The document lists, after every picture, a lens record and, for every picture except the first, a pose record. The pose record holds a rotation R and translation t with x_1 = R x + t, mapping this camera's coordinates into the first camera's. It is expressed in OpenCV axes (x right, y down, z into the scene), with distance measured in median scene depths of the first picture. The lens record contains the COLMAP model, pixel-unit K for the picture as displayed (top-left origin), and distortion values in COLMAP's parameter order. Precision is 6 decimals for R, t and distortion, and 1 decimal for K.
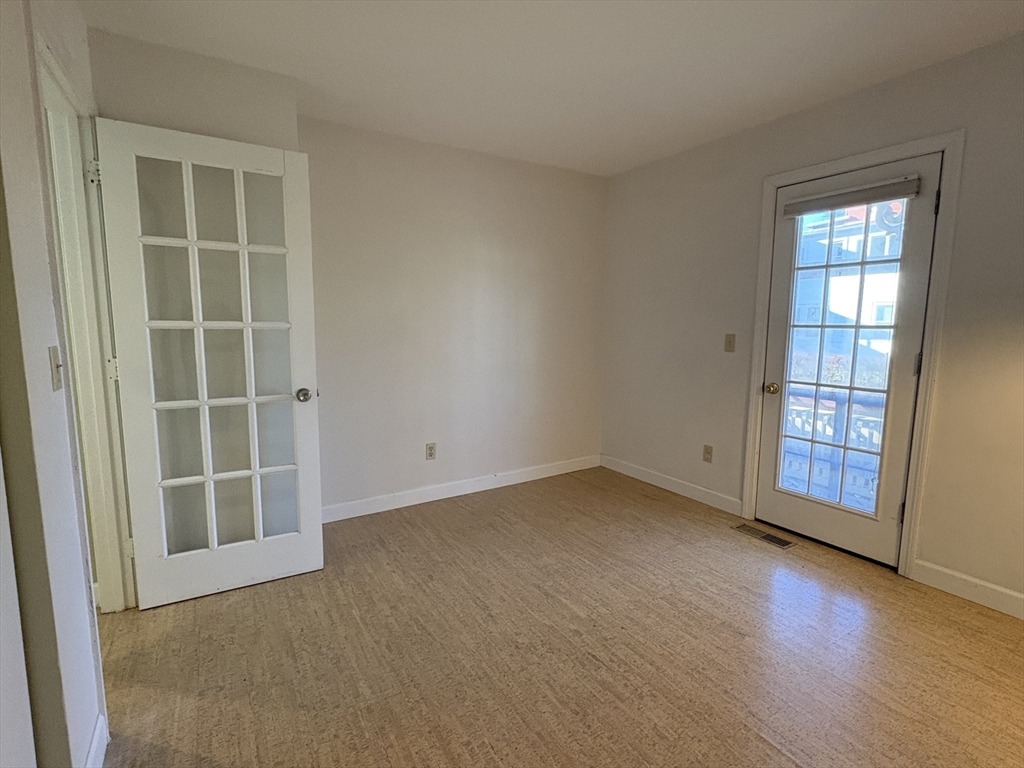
lens RADIAL K [[491.7, 0, 511.8], [0, 491.7, 385.7], [0, 0, 1]] dist [-0.001401, 0.000221]
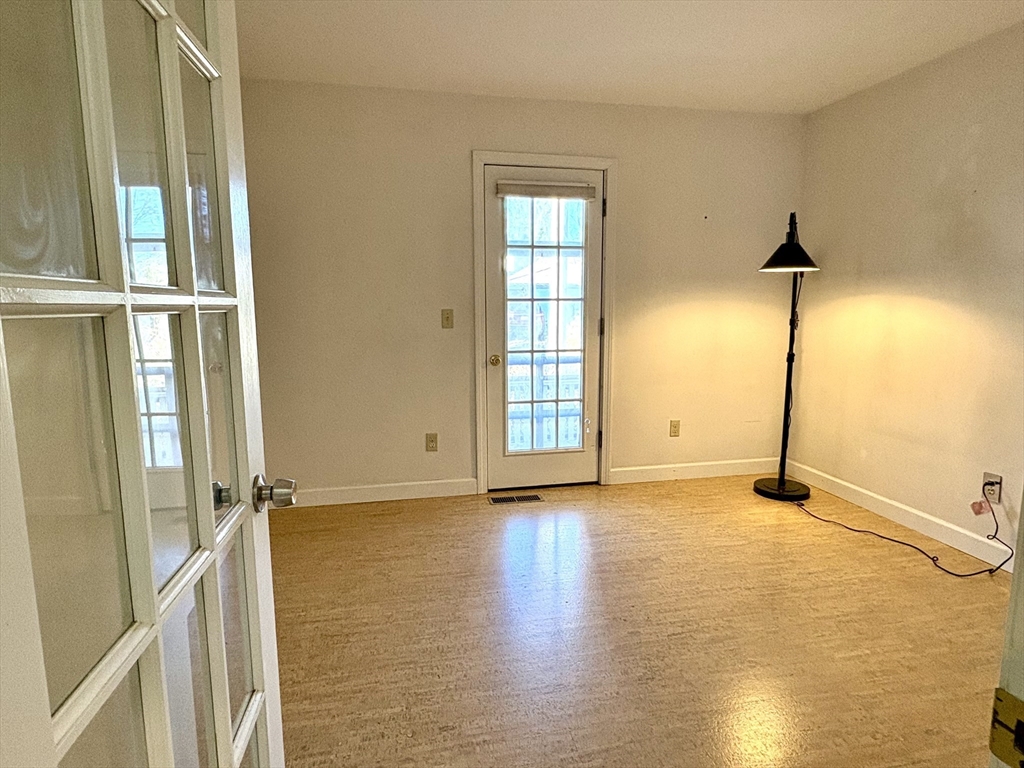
lens RADIAL K [[582.9, 0, 512.0], [0, 582.9, 382.9], [0, 0, 1]] dist [-0.002963, -0.000230]
pose [[0.340640, -0.138788, 0.929894, -0.642240], [0.126705, 0.986799, 0.100866, -0.070828], [-0.931617, 0.083463, 0.353728, 0.567402]]
